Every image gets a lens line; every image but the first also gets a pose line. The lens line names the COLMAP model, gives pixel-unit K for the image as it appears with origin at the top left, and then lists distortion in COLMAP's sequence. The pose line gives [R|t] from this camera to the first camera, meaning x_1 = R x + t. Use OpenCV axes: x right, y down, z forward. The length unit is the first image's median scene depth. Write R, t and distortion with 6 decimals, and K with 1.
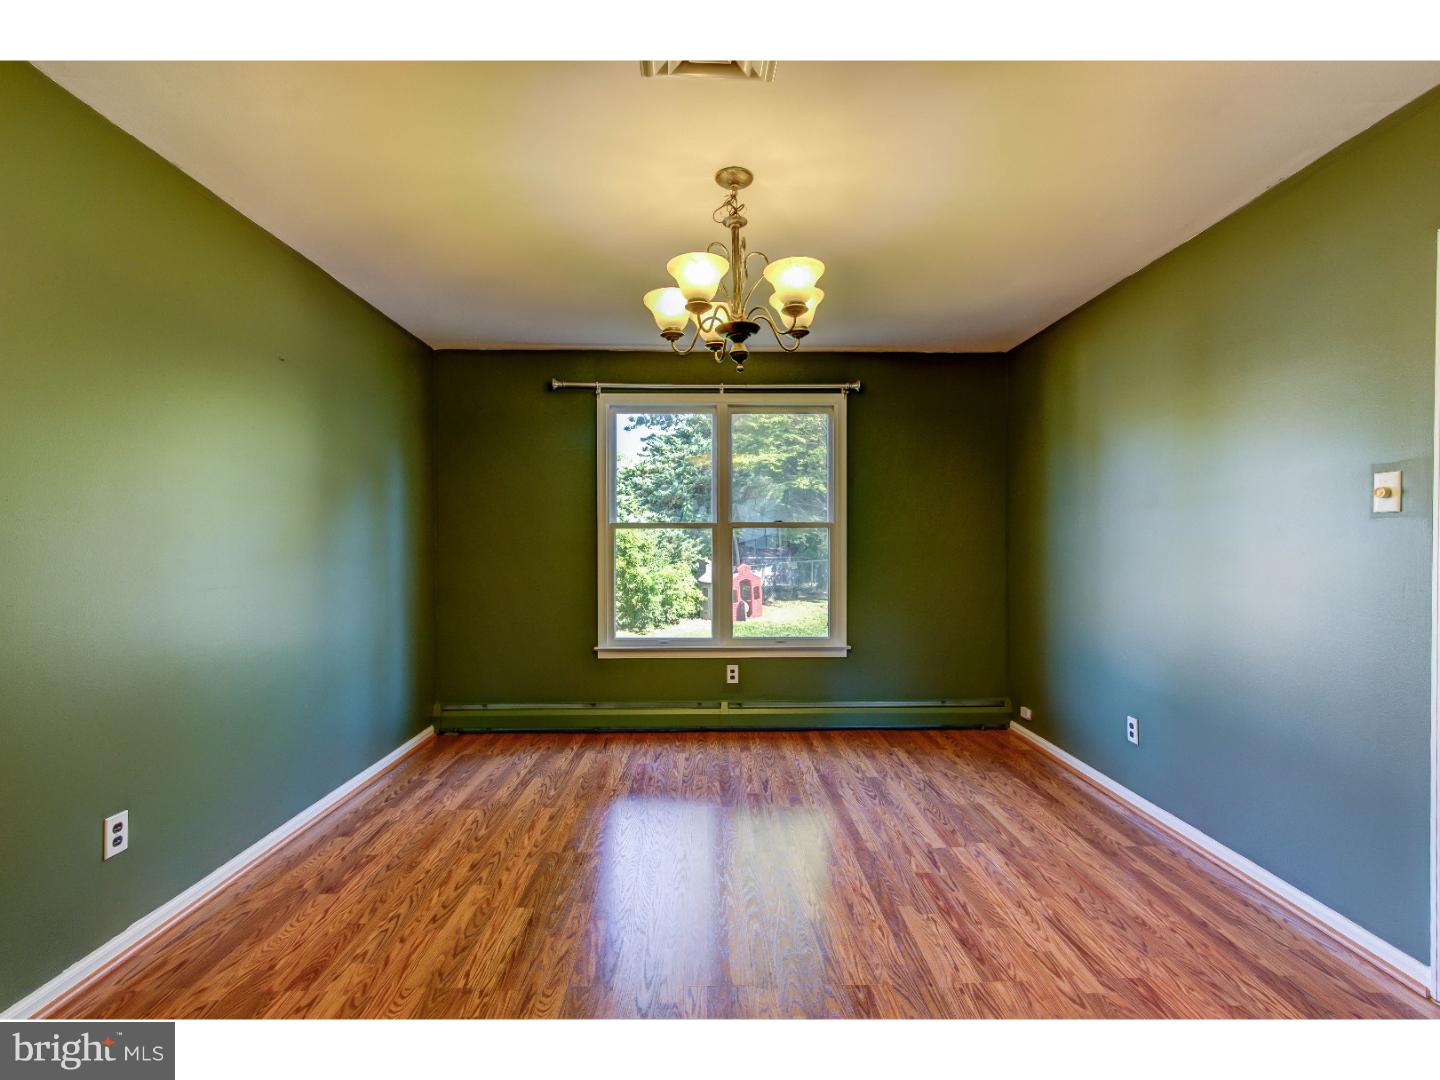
lens RADIAL K [[657.8, 0, 718.2], [0, 657.8, 541.5], [0, 0, 1]] dist [-0.002093, 0.003950]
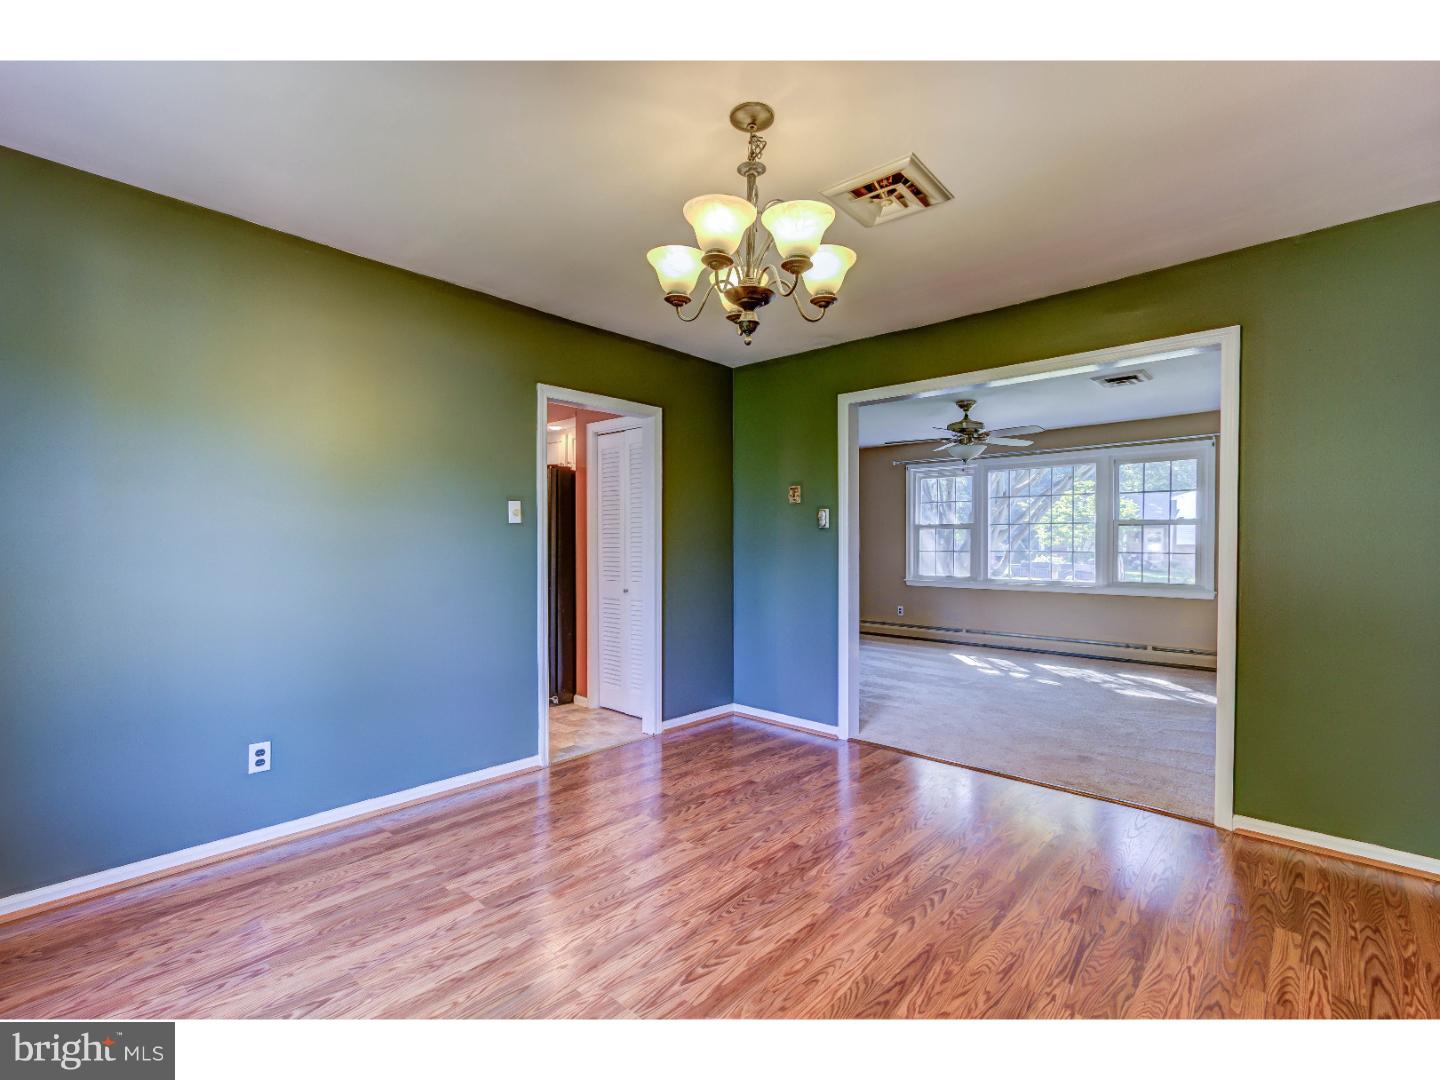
lens RADIAL K [[657.8, 0, 716.9], [0, 657.8, 541.1], [0, 0, 1]] dist [-0.002093, 0.003950]
pose [[-0.721913, -0.001580, 0.691982, -0.455234], [-0.002844, 0.999996, -0.000684, 0.002715], [-0.691977, -0.002462, -0.721915, 1.385597]]
